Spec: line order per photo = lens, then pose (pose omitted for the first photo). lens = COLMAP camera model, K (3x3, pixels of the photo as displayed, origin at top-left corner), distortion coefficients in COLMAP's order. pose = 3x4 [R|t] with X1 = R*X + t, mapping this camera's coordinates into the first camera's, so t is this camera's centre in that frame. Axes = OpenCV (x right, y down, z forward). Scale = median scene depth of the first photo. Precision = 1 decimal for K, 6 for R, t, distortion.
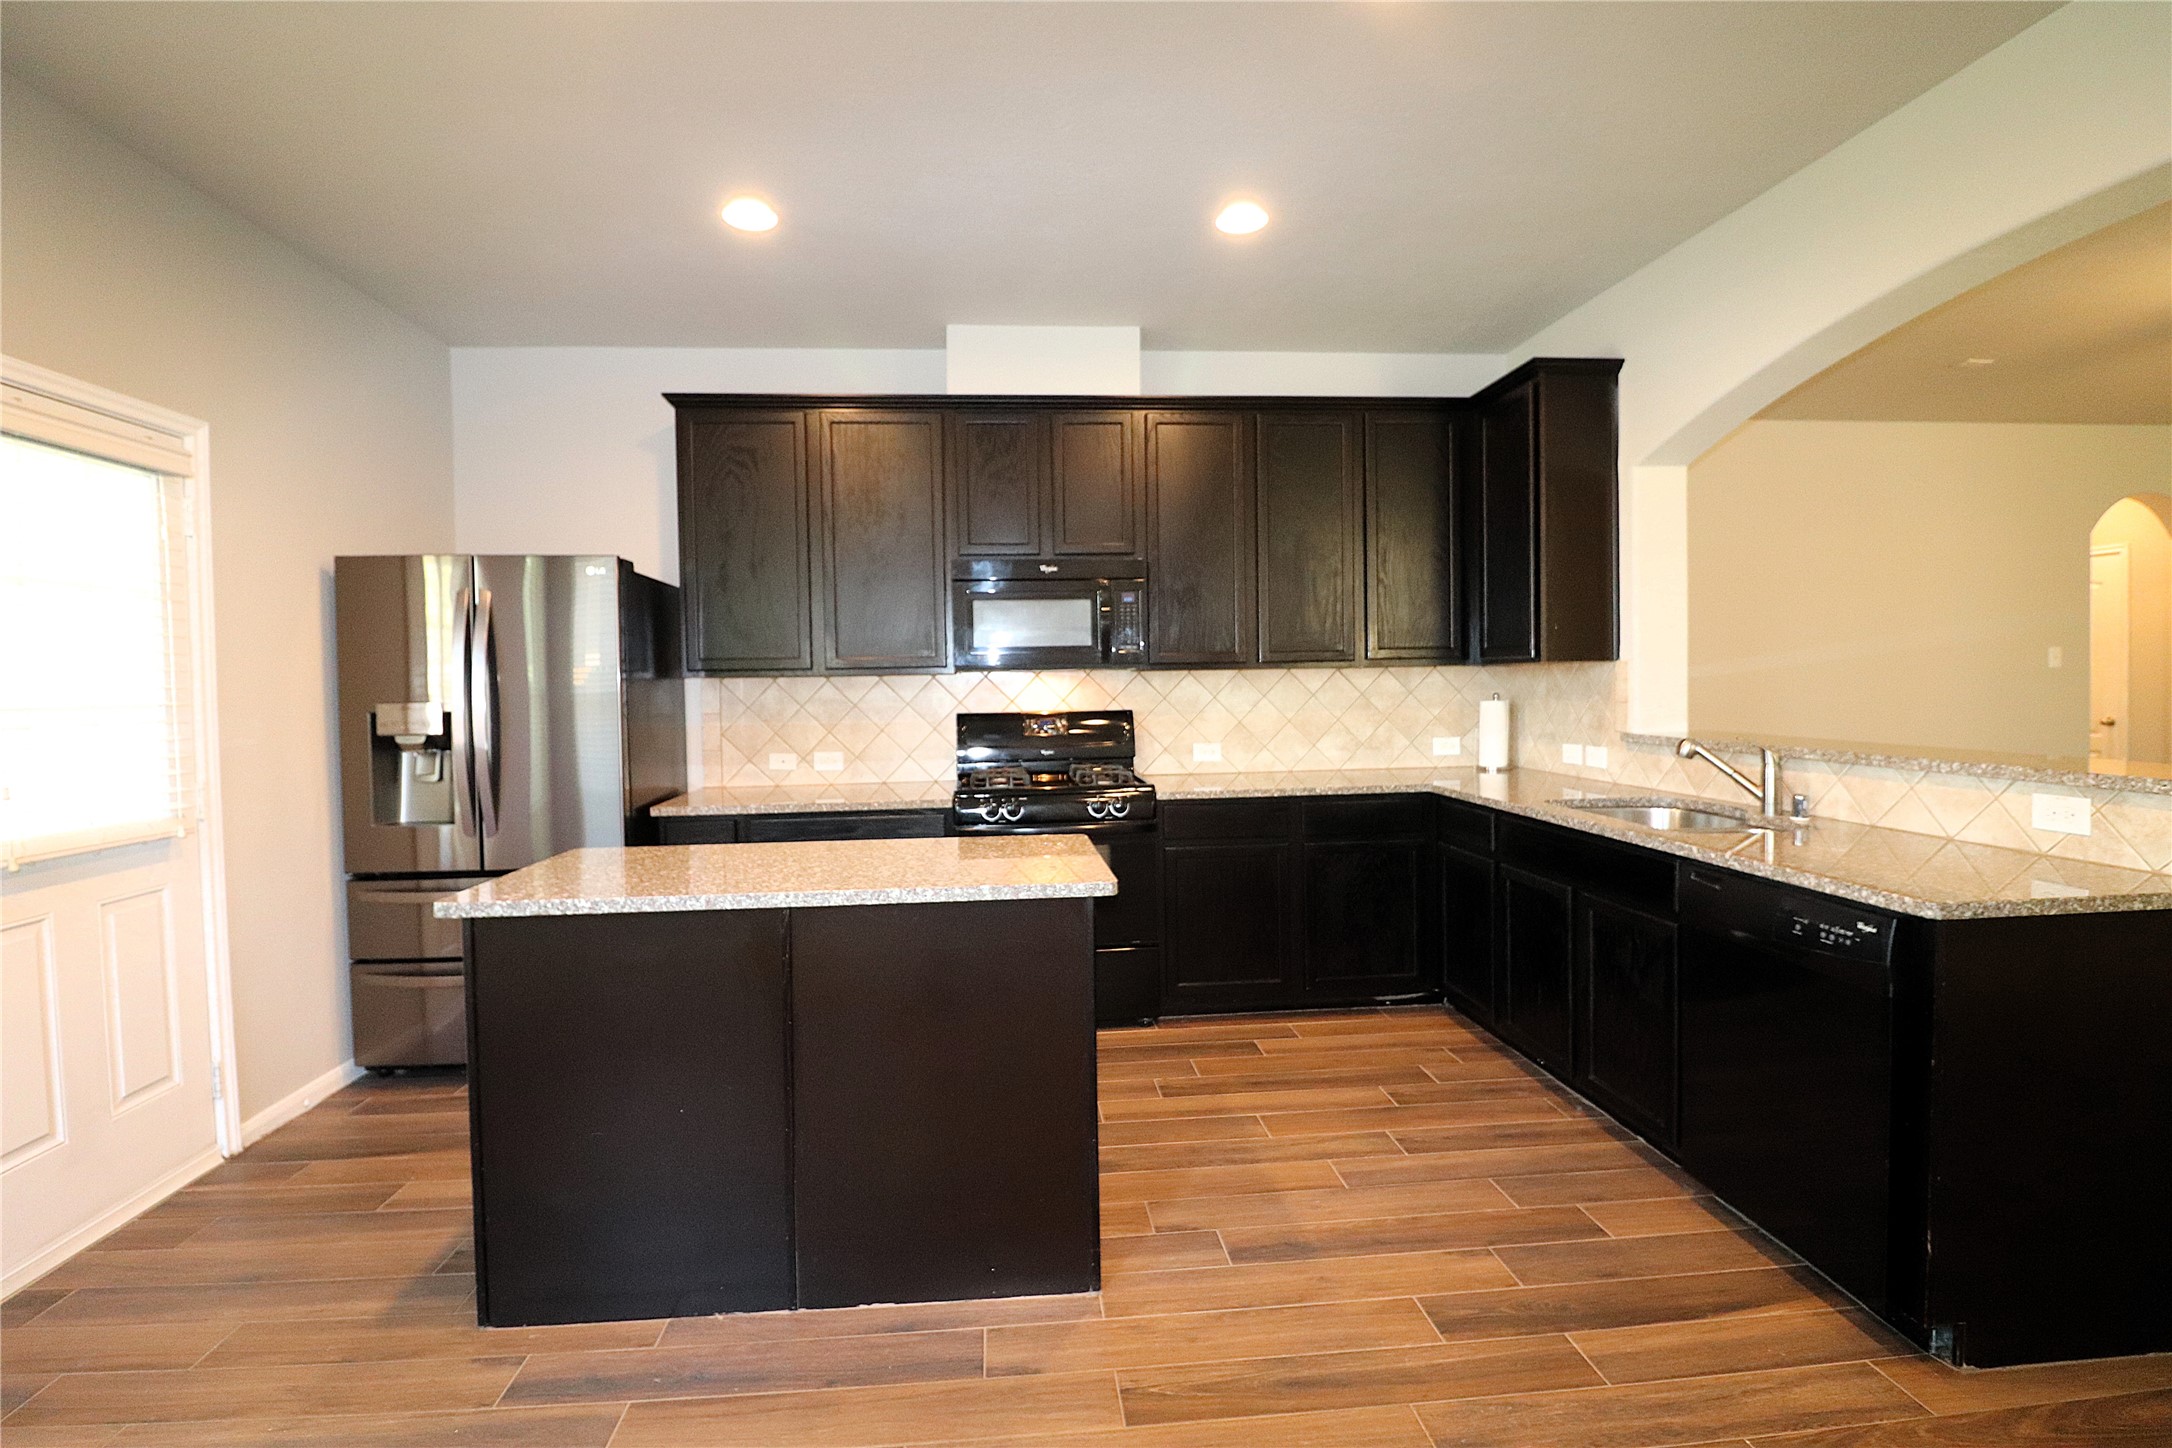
lens RADIAL K [[1001.7, 0, 1071.0], [0, 1001.7, 712.8], [0, 0, 1]] dist [-0.002849, -0.011960]
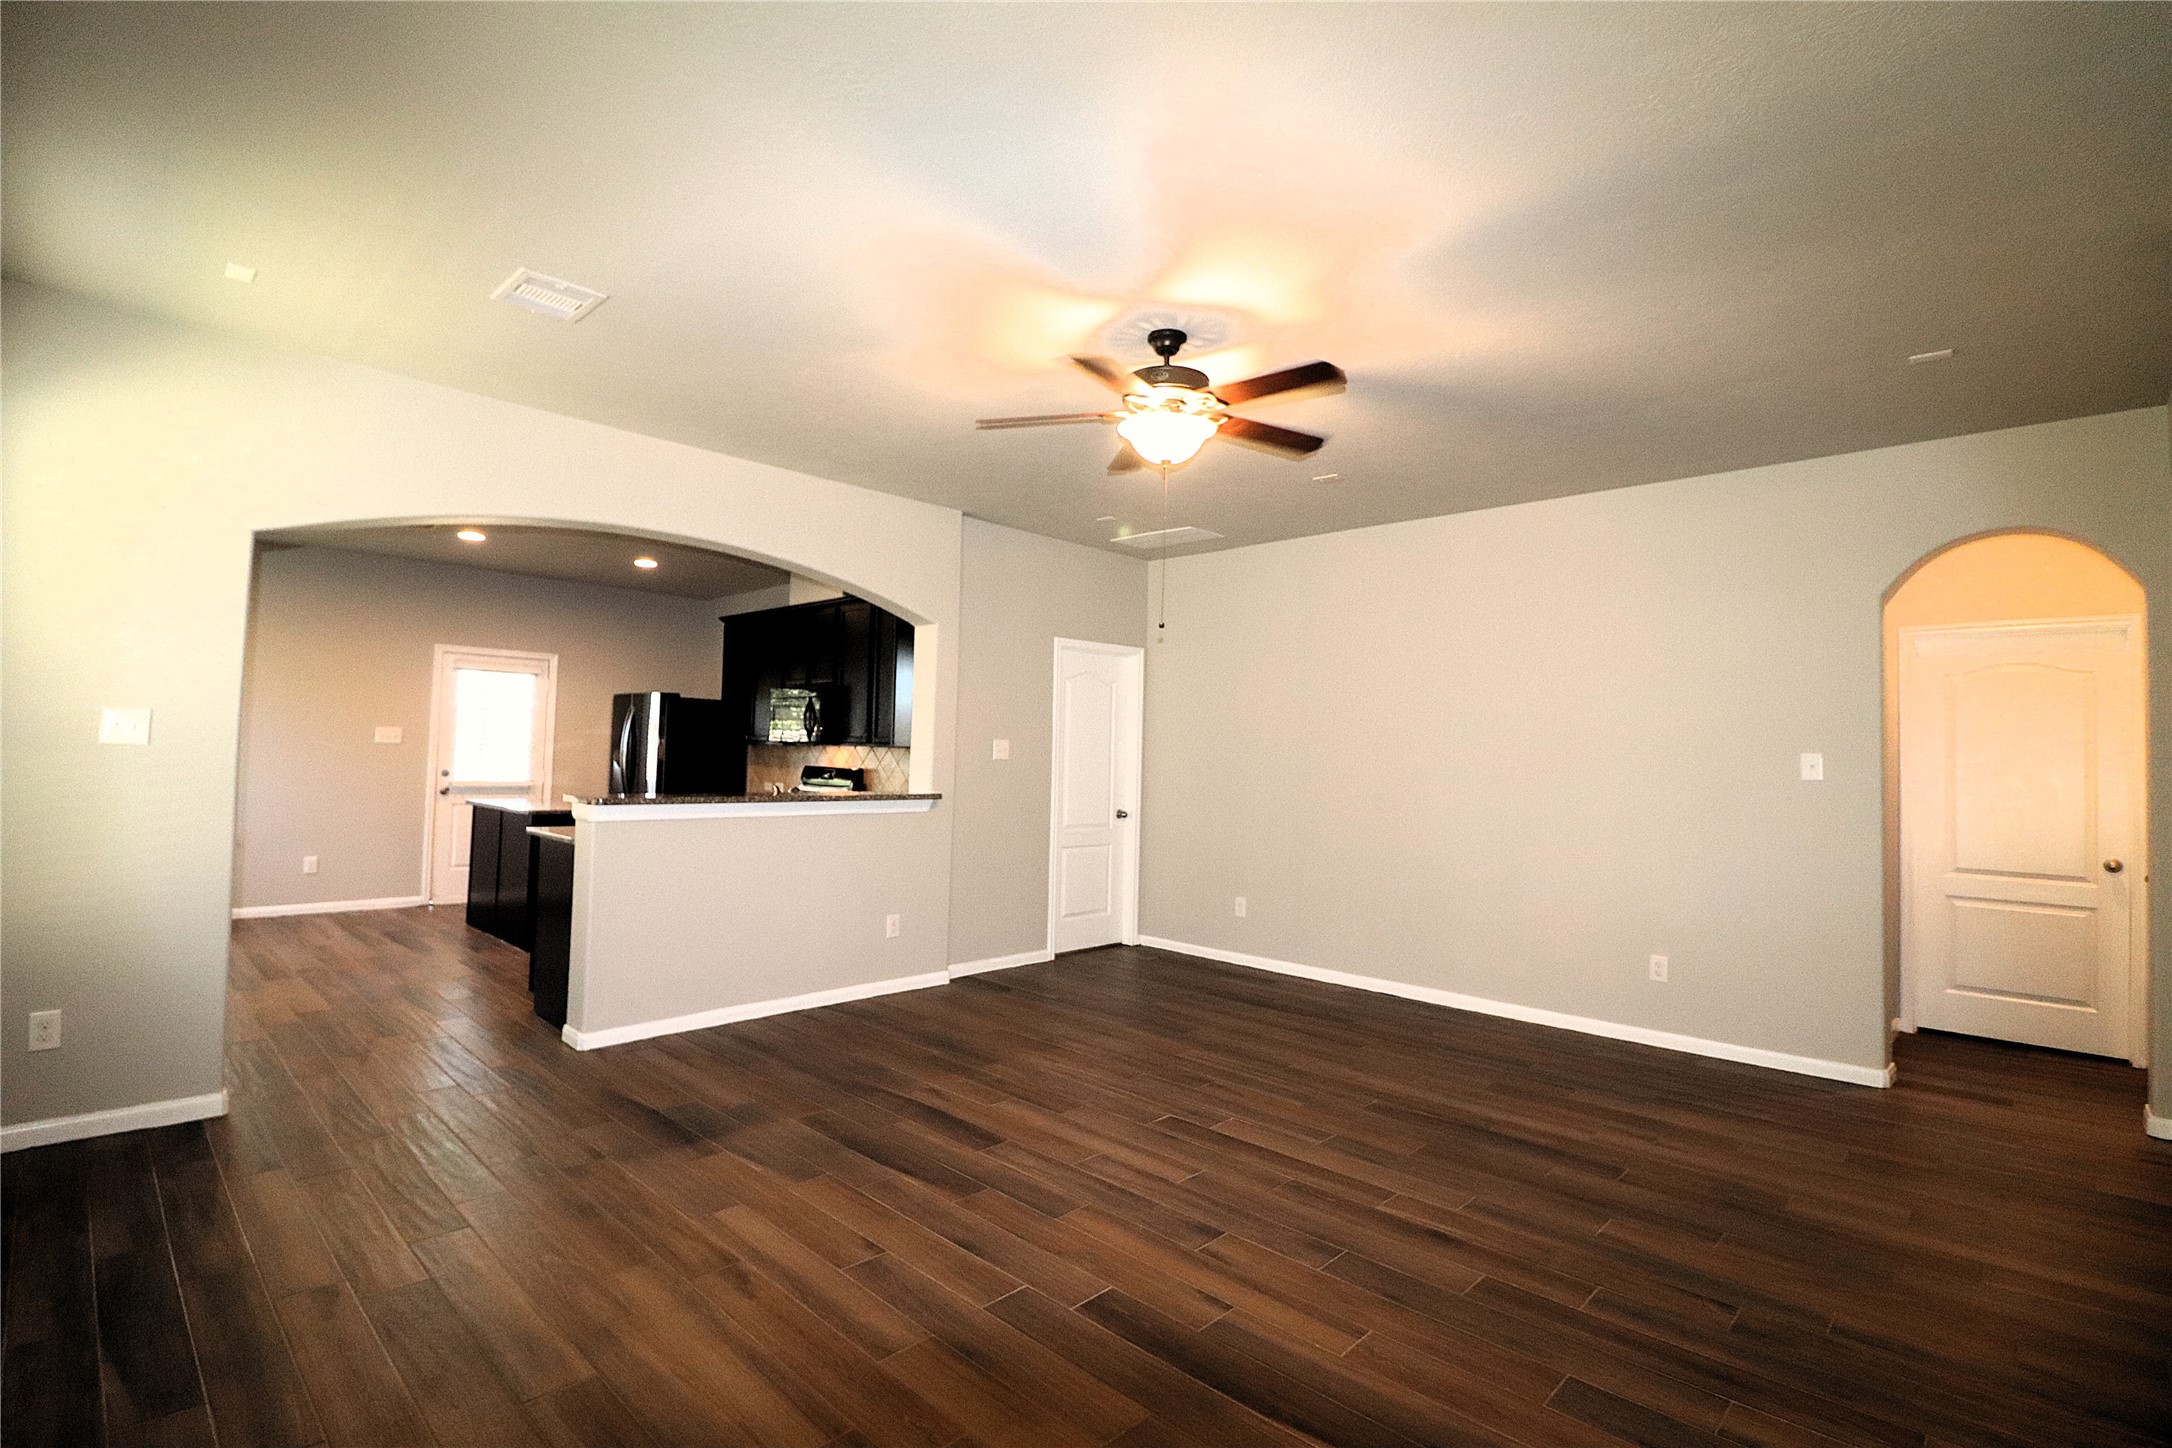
lens RADIAL K [[1001.7, 0, 1071.0], [0, 1001.7, 712.8], [0, 0, 1]] dist [-0.002849, -0.011960]
pose [[0.661088, 0.000371, -0.750309, 1.802323], [-0.051072, 0.997703, -0.044506, -0.044133], [0.748568, 0.067742, 0.659588, 0.118569]]
